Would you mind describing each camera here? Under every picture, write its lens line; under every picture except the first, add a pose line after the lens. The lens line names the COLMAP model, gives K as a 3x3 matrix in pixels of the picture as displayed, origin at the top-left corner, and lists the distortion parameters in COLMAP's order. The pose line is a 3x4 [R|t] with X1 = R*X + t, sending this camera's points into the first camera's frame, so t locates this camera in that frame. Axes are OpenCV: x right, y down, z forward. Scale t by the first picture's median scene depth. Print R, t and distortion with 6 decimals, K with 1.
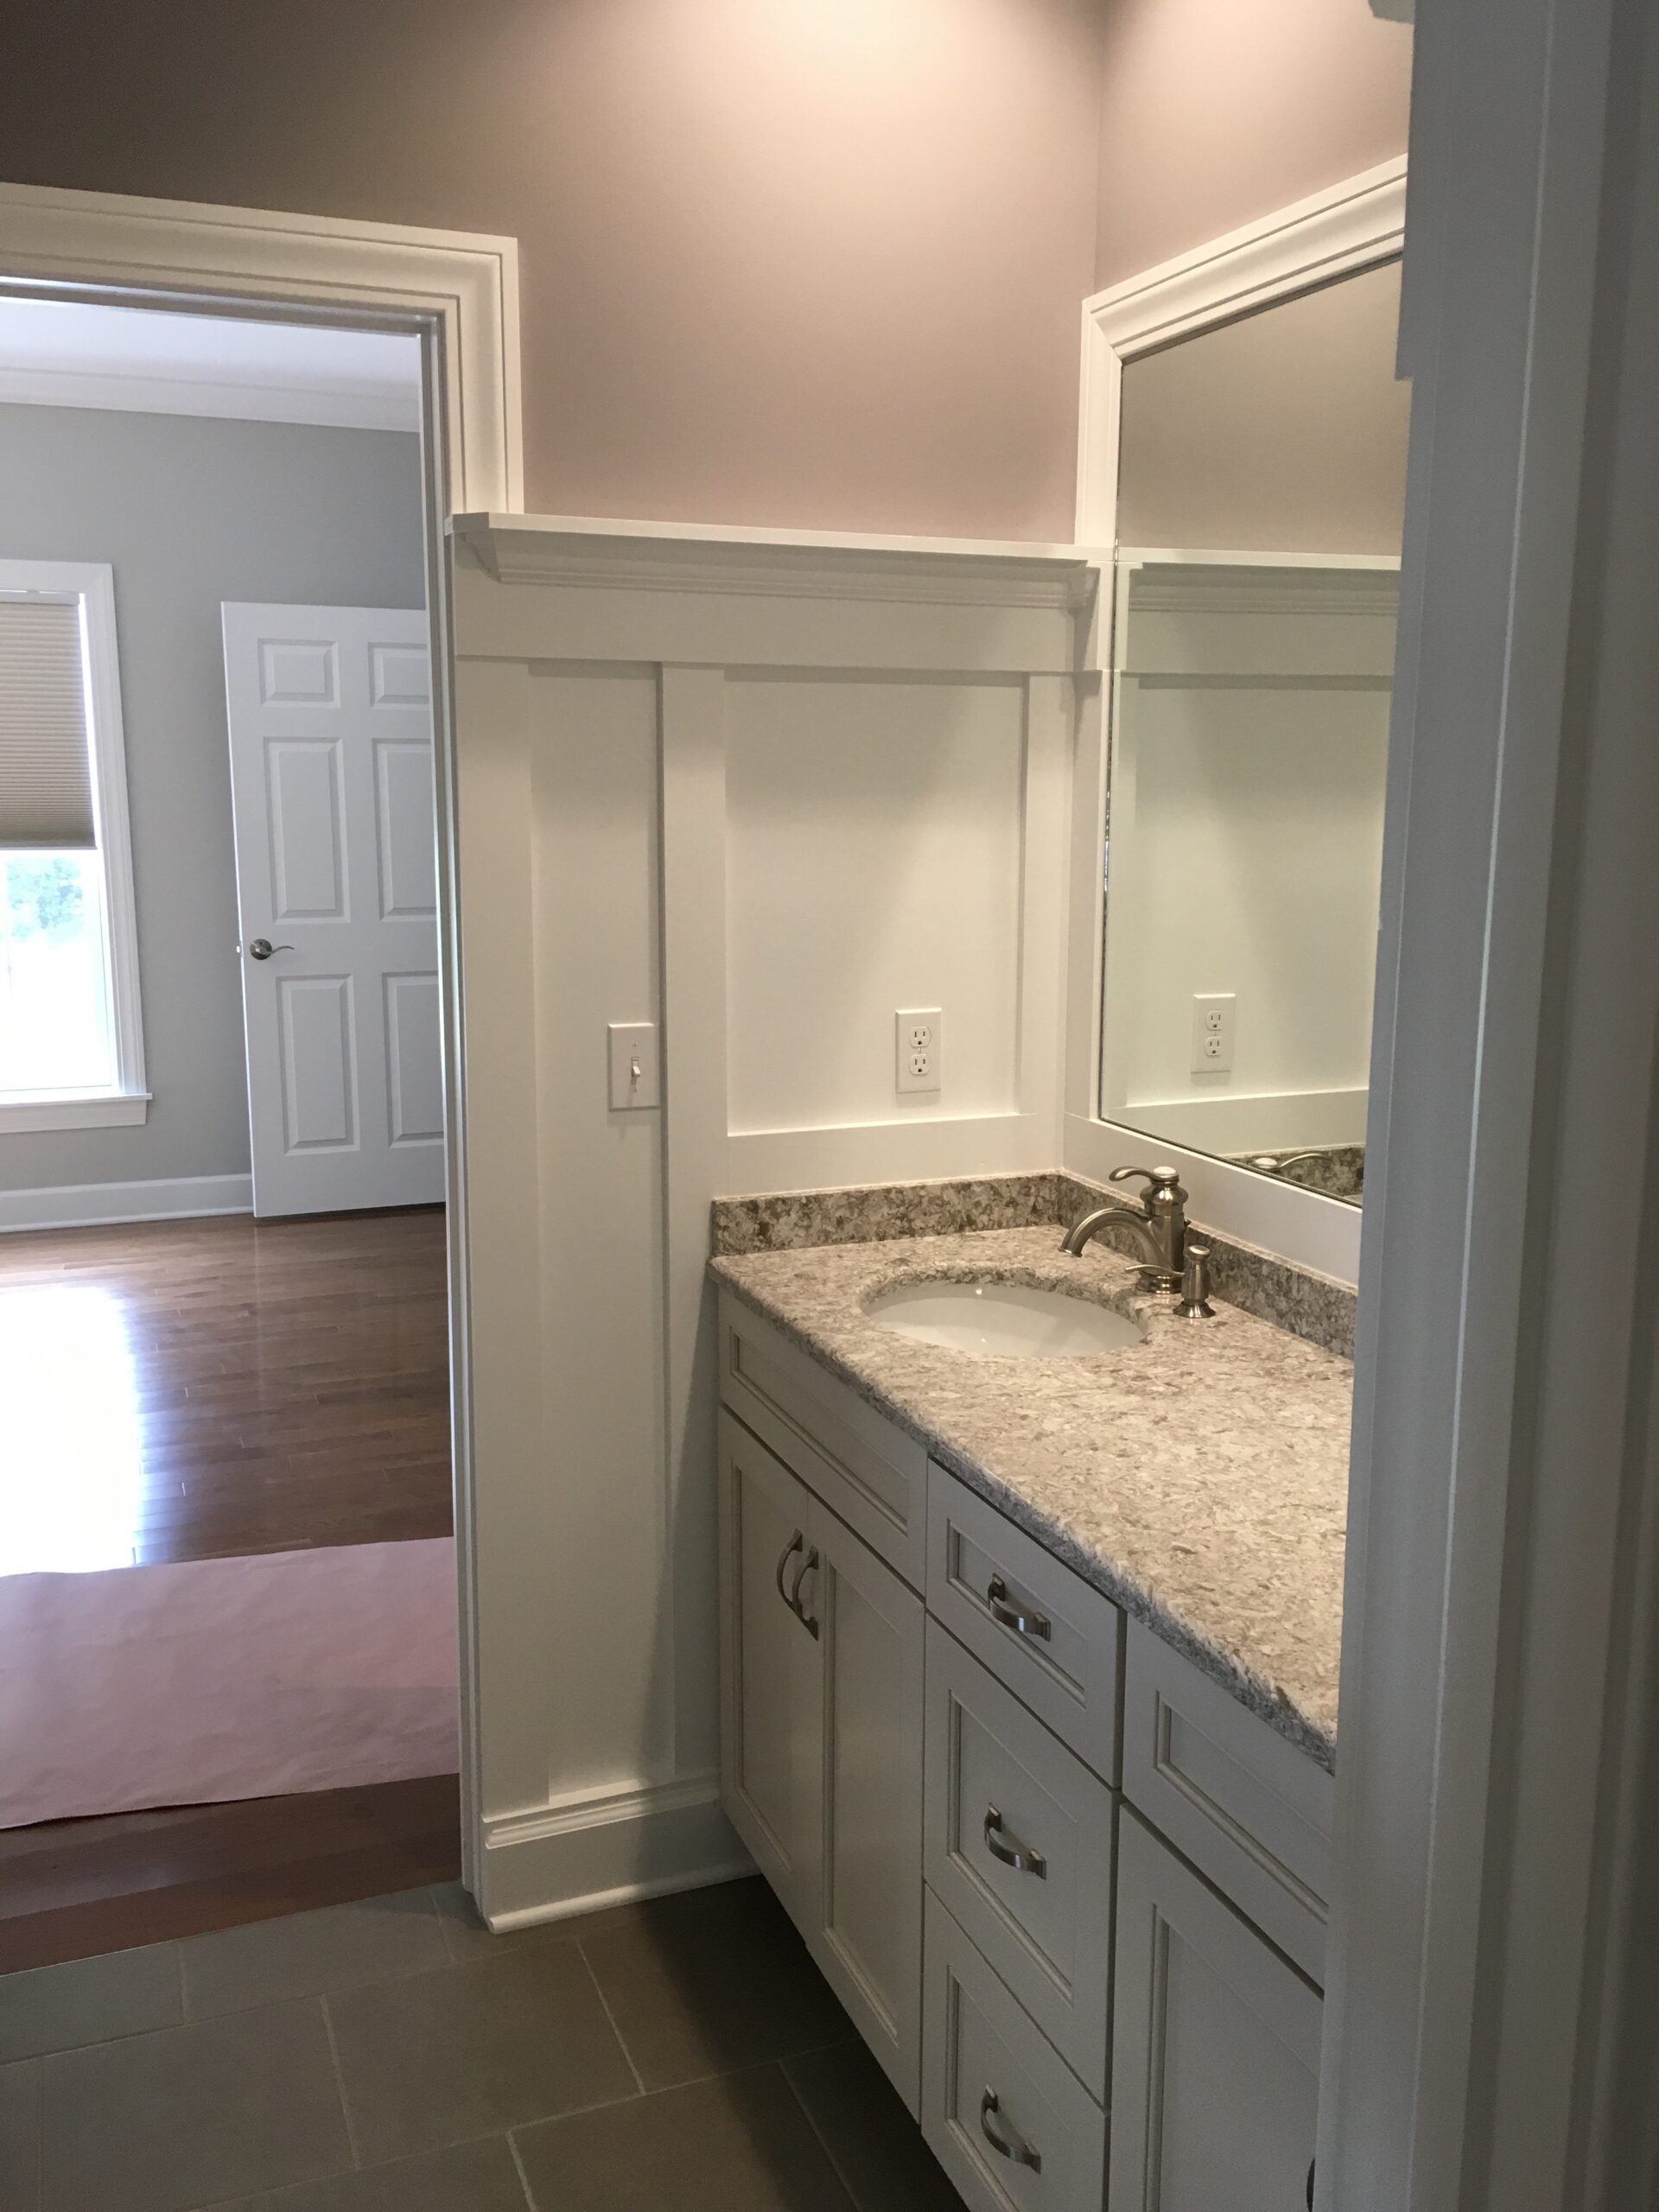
lens RADIAL K [[1882.9, 0, 828.0], [0, 1882.9, 1109.1], [0, 0, 1]] dist [0.056633, -0.011020]
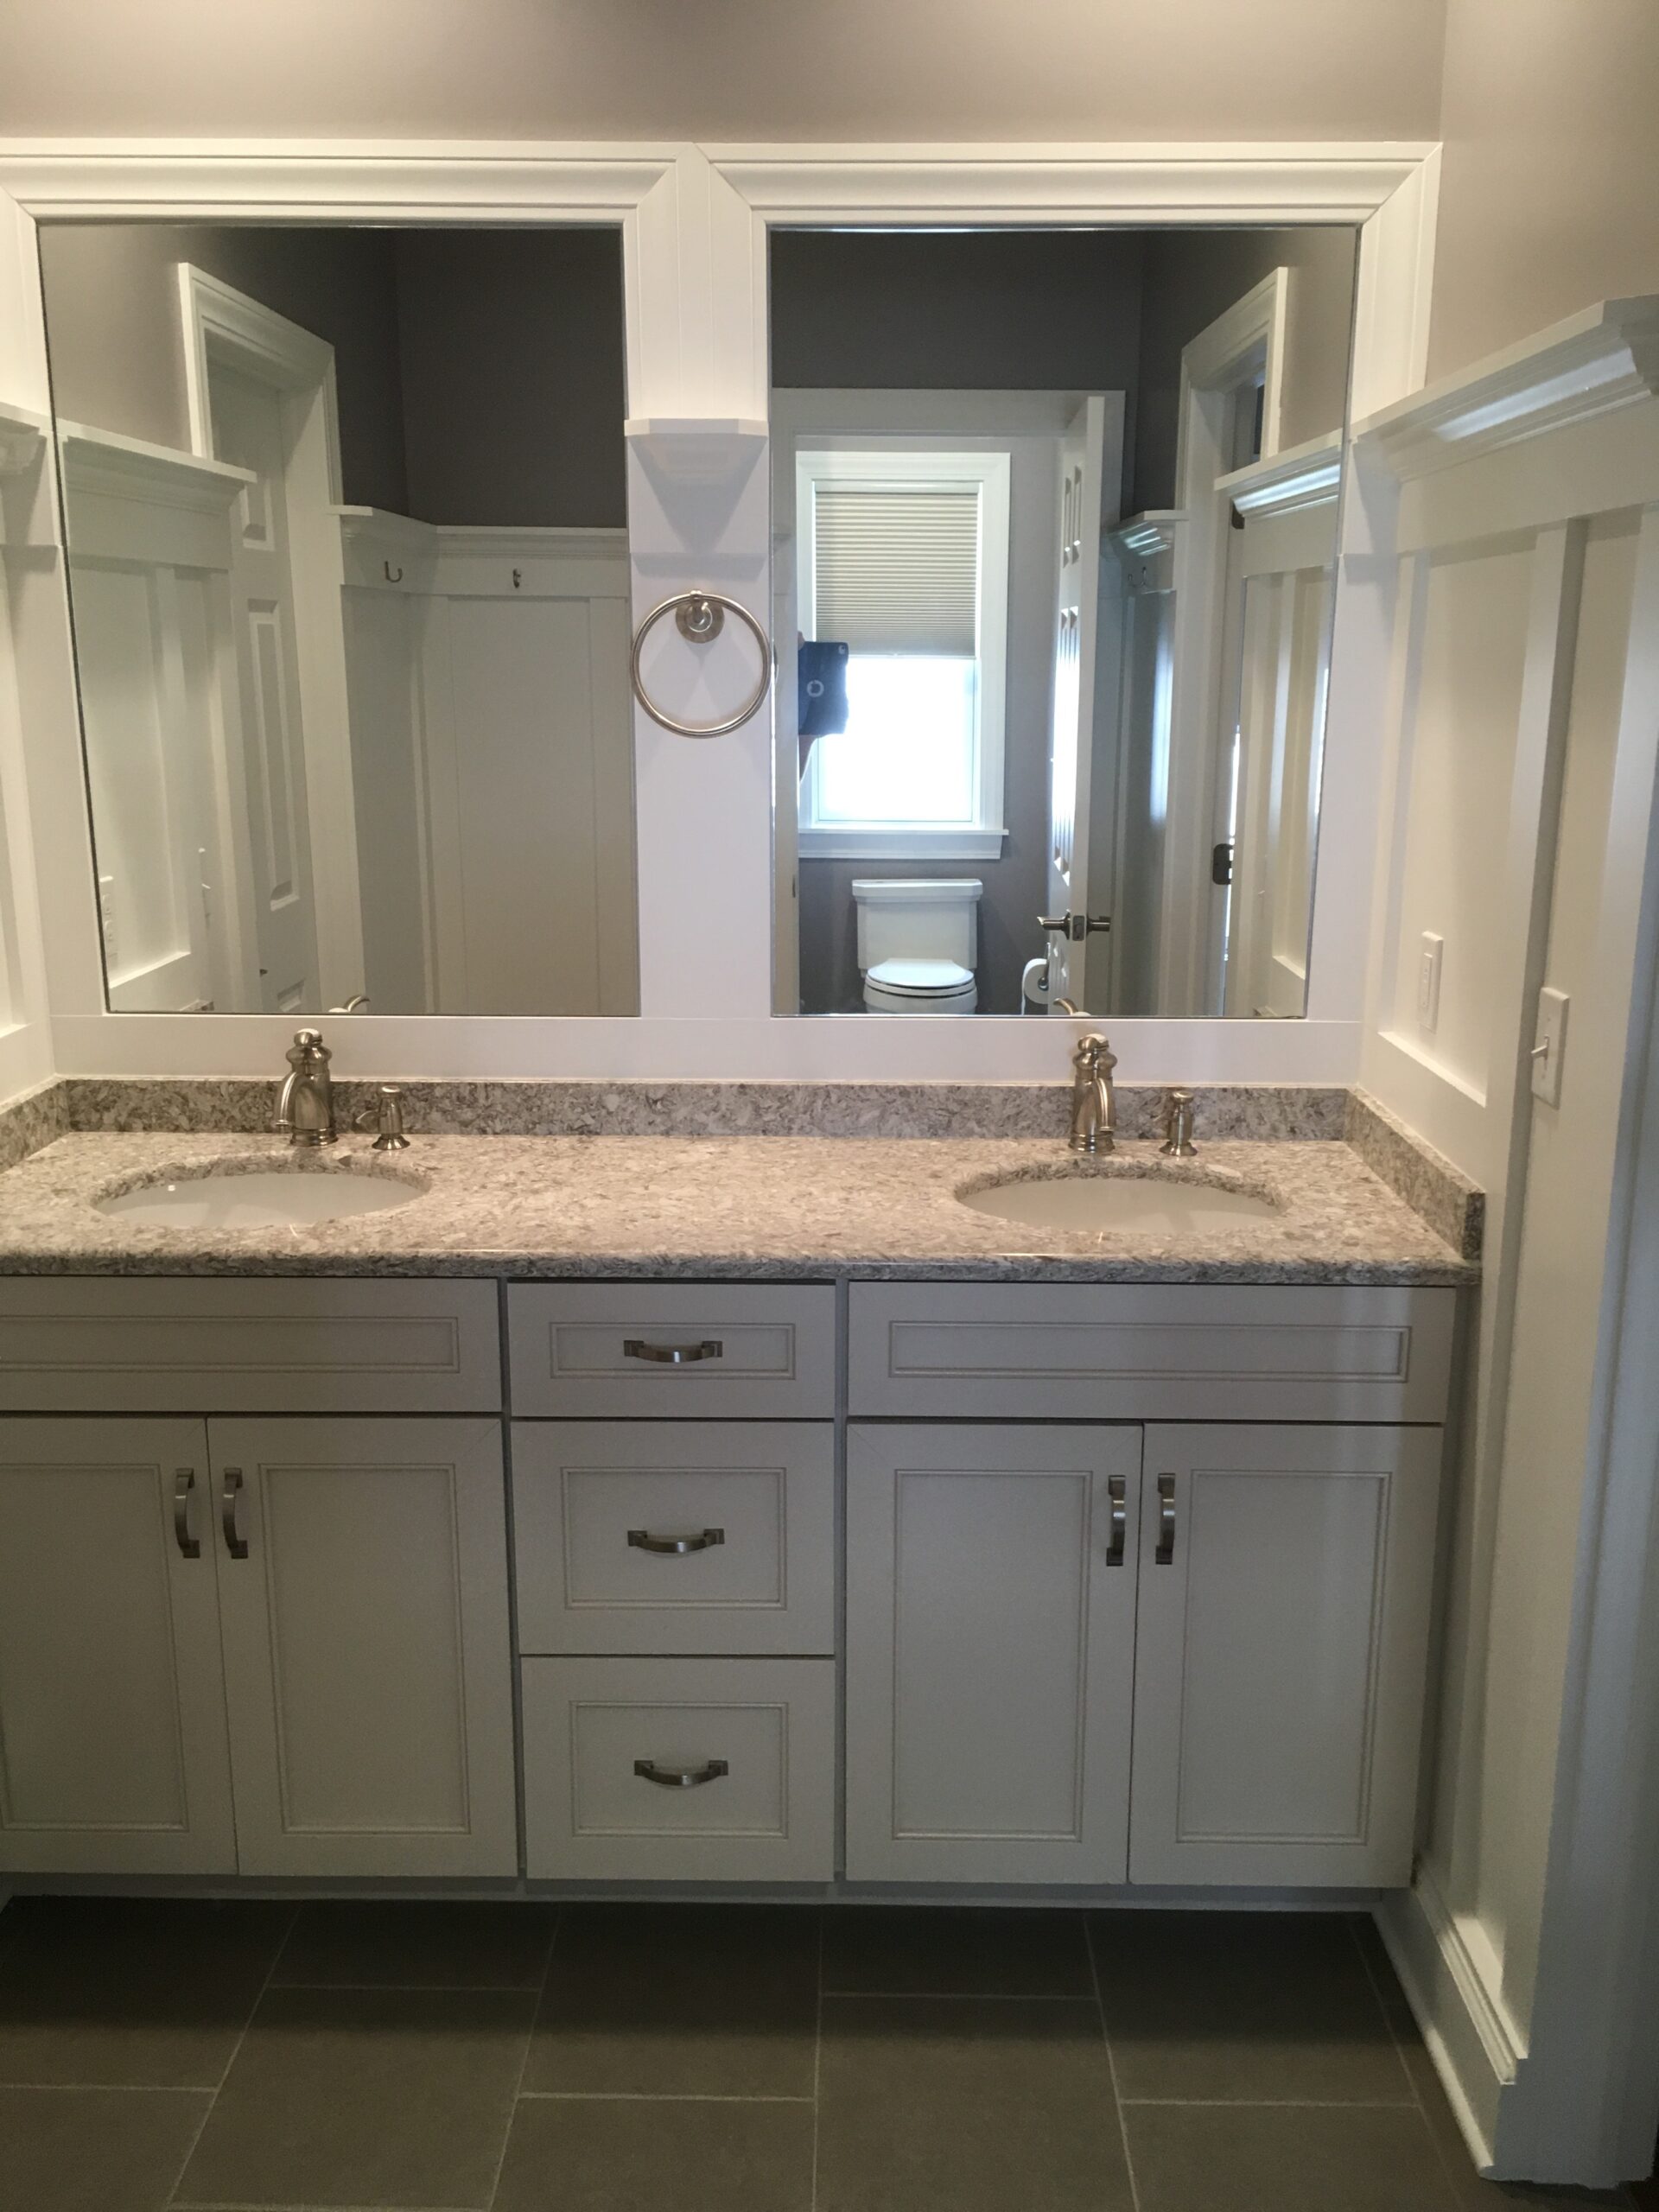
lens RADIAL K [[1882.9, 0, 830.6], [0, 1882.9, 1099.9], [0, 0, 1]] dist [0.056633, -0.011020]
pose [[0.386620, -0.214659, 0.896909, -0.732510], [0.161313, 0.973282, 0.163402, -0.062403], [-0.908022, 0.081509, 0.410917, 0.307813]]
